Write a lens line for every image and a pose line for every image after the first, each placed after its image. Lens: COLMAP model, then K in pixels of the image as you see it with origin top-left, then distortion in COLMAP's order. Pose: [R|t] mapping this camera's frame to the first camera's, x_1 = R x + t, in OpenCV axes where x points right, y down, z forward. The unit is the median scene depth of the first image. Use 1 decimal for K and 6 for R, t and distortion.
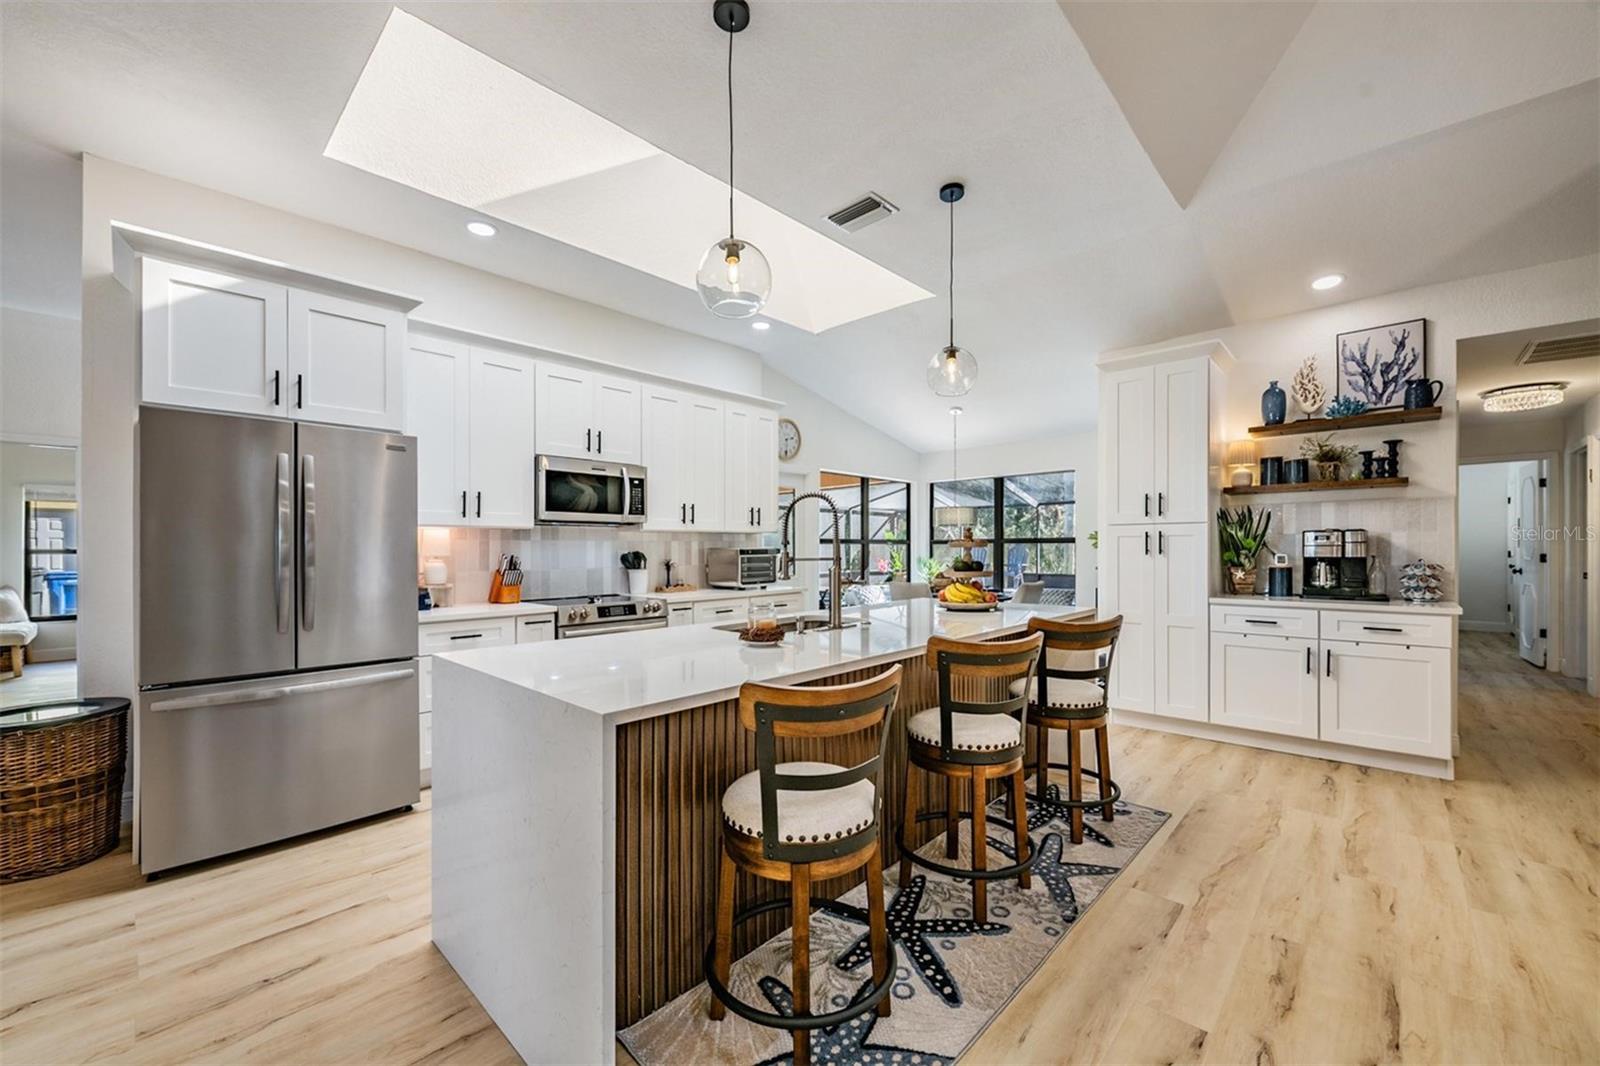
lens RADIAL K [[632.2, 0, 802.9], [0, 632.2, 548.6], [0, 0, 1]] dist [0.000723, -0.003995]
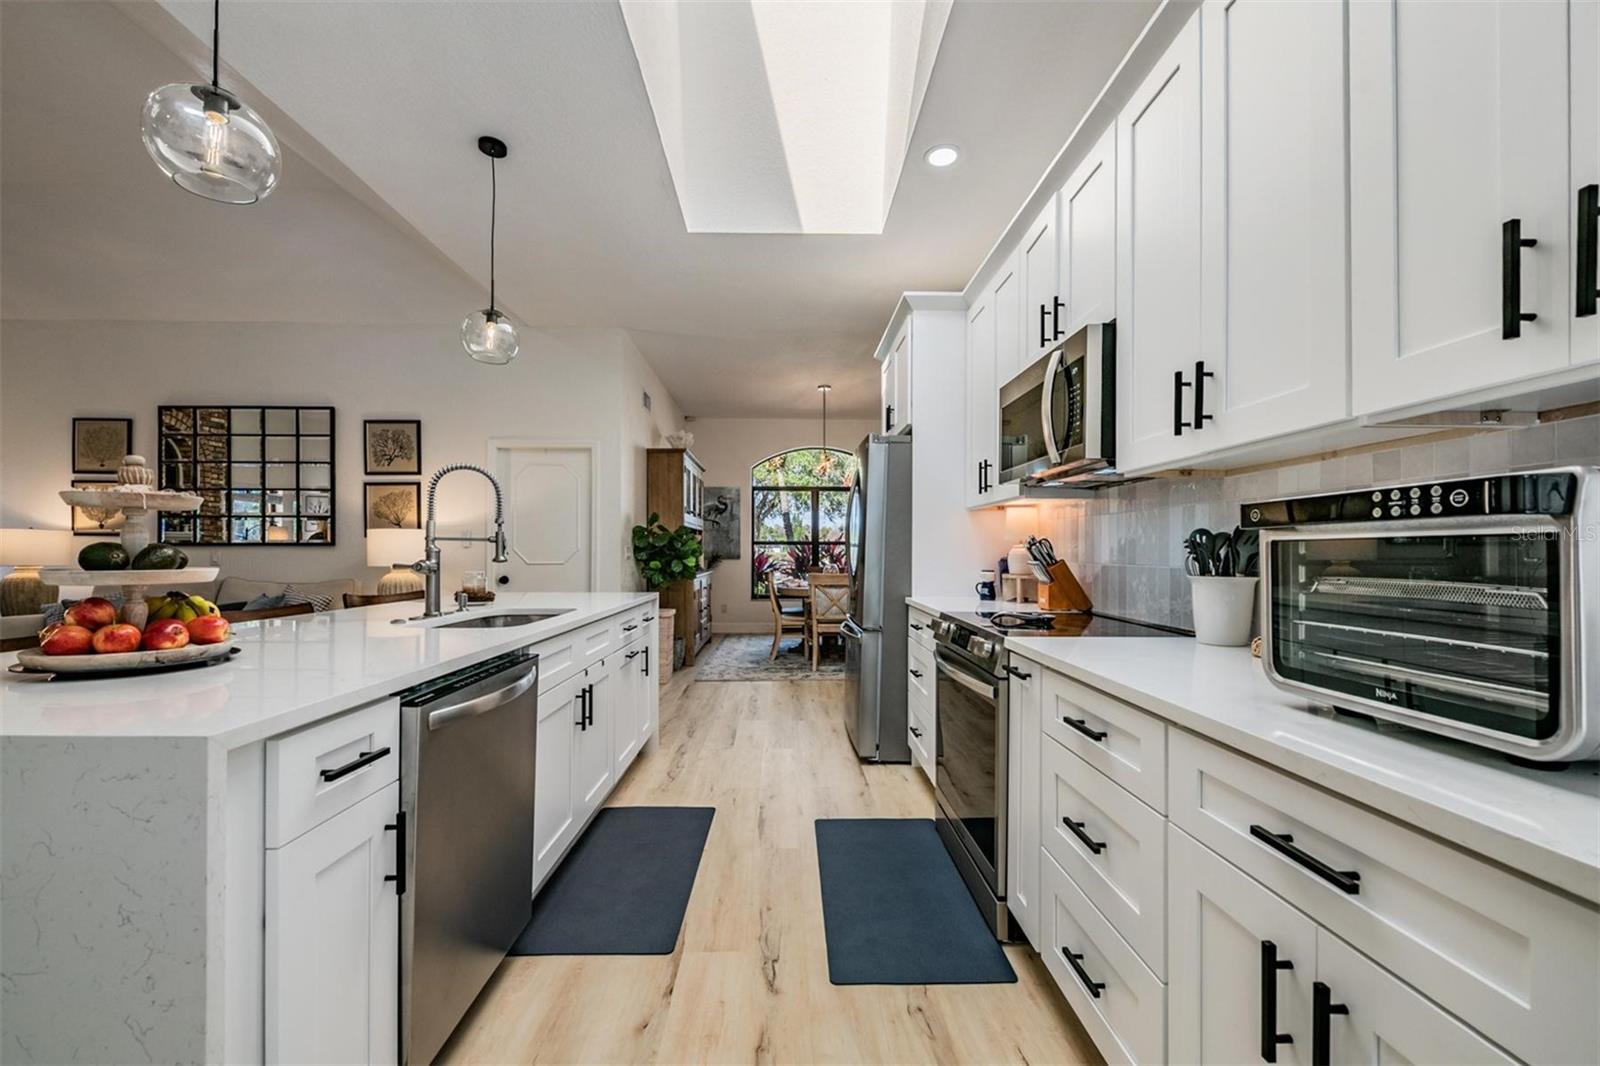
lens RADIAL K [[632.2, 0, 802.9], [0, 632.2, 548.6], [0, 0, 1]] dist [0.000723, -0.003995]
pose [[-0.710099, 0.002221, -0.704099, 0.196426], [0.001128, 0.999997, 0.002017, 0.018910], [0.704101, 0.000638, -0.710099, 1.274948]]
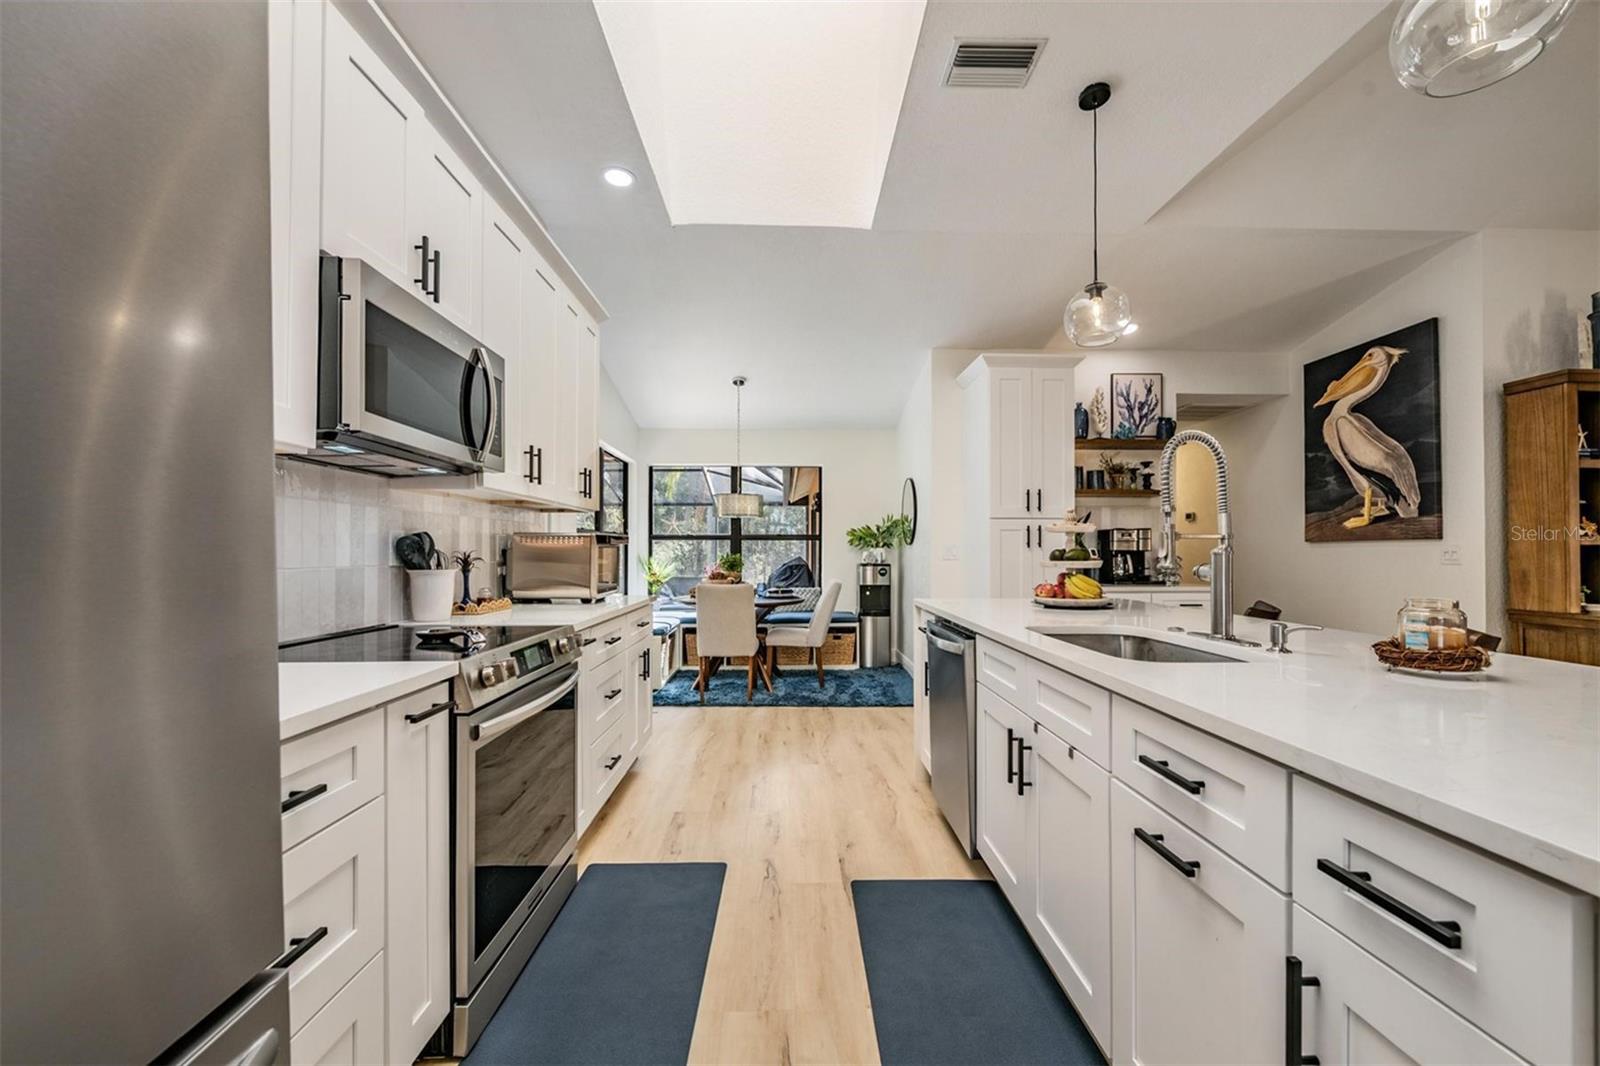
lens RADIAL K [[632.2, 0, 802.9], [0, 632.2, 548.6], [0, 0, 1]] dist [0.000723, -0.003995]
pose [[0.711964, 0.010296, 0.702140, -0.466266], [-0.004093, 0.999936, -0.010513, 0.024427], [-0.702204, 0.004611, 0.711961, 0.533563]]
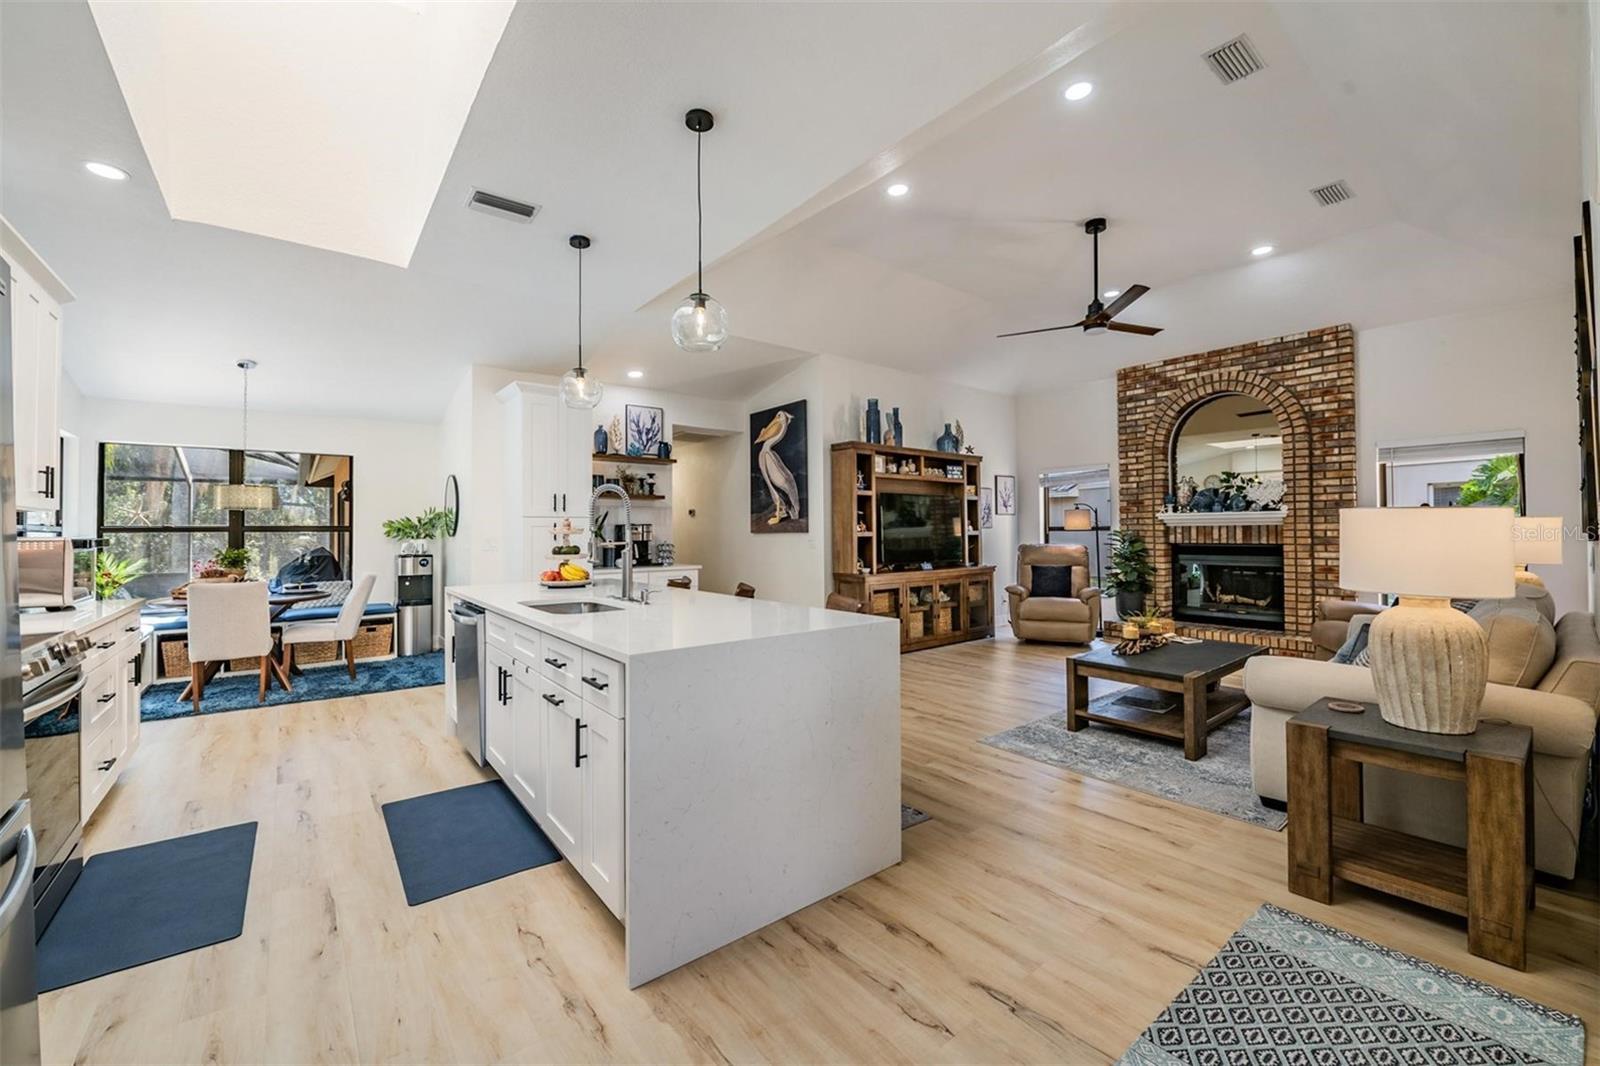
lens RADIAL K [[633.2, 0, 803.1], [0, 633.2, 522.6], [0, 0, 1]] dist [-0.000915, -0.006705]
pose [[0.140831, 0.019082, 0.989850, -0.698142], [0.007005, 0.999770, -0.020270, 0.002905], [-0.990009, 0.009789, 0.140665, 0.317315]]
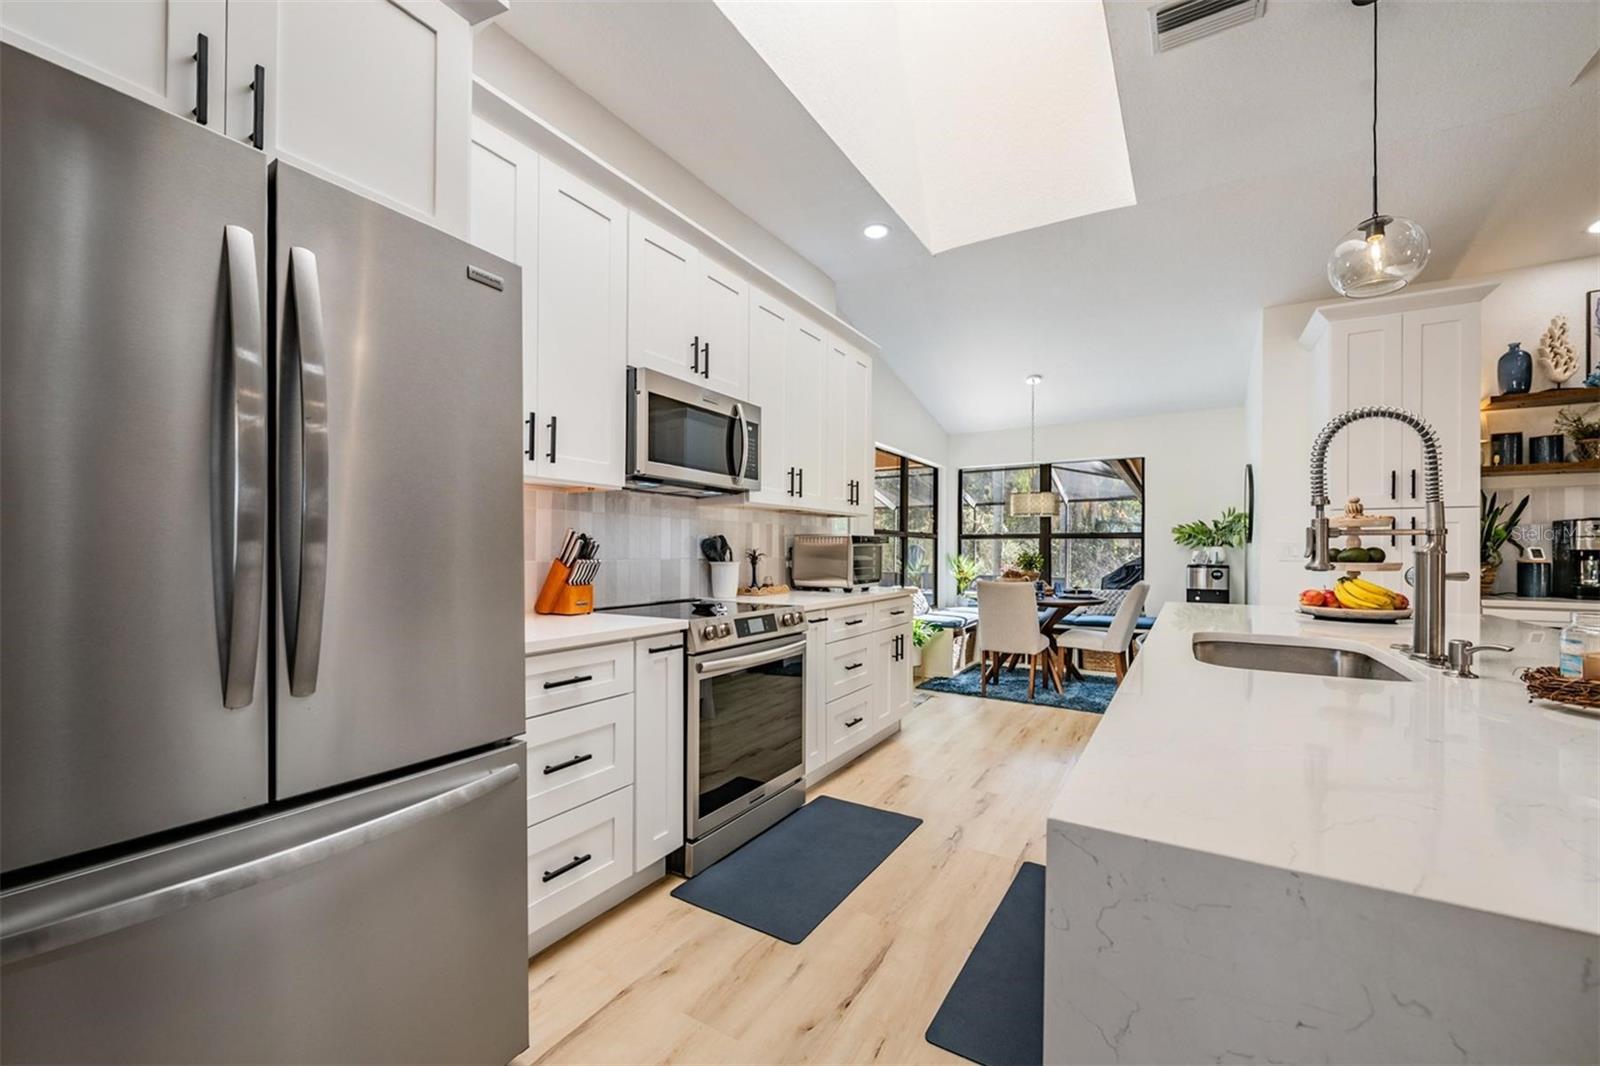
lens RADIAL K [[630.3, 0, 797.4], [0, 630.3, 550.6], [0, 0, 1]] dist [-0.000408, -0.002611]
pose [[0.980753, 0.009965, 0.194998, -0.369543], [-0.009860, 0.999950, -0.001509, 0.024652], [-0.195004, -0.000443, 0.980802, 0.371282]]
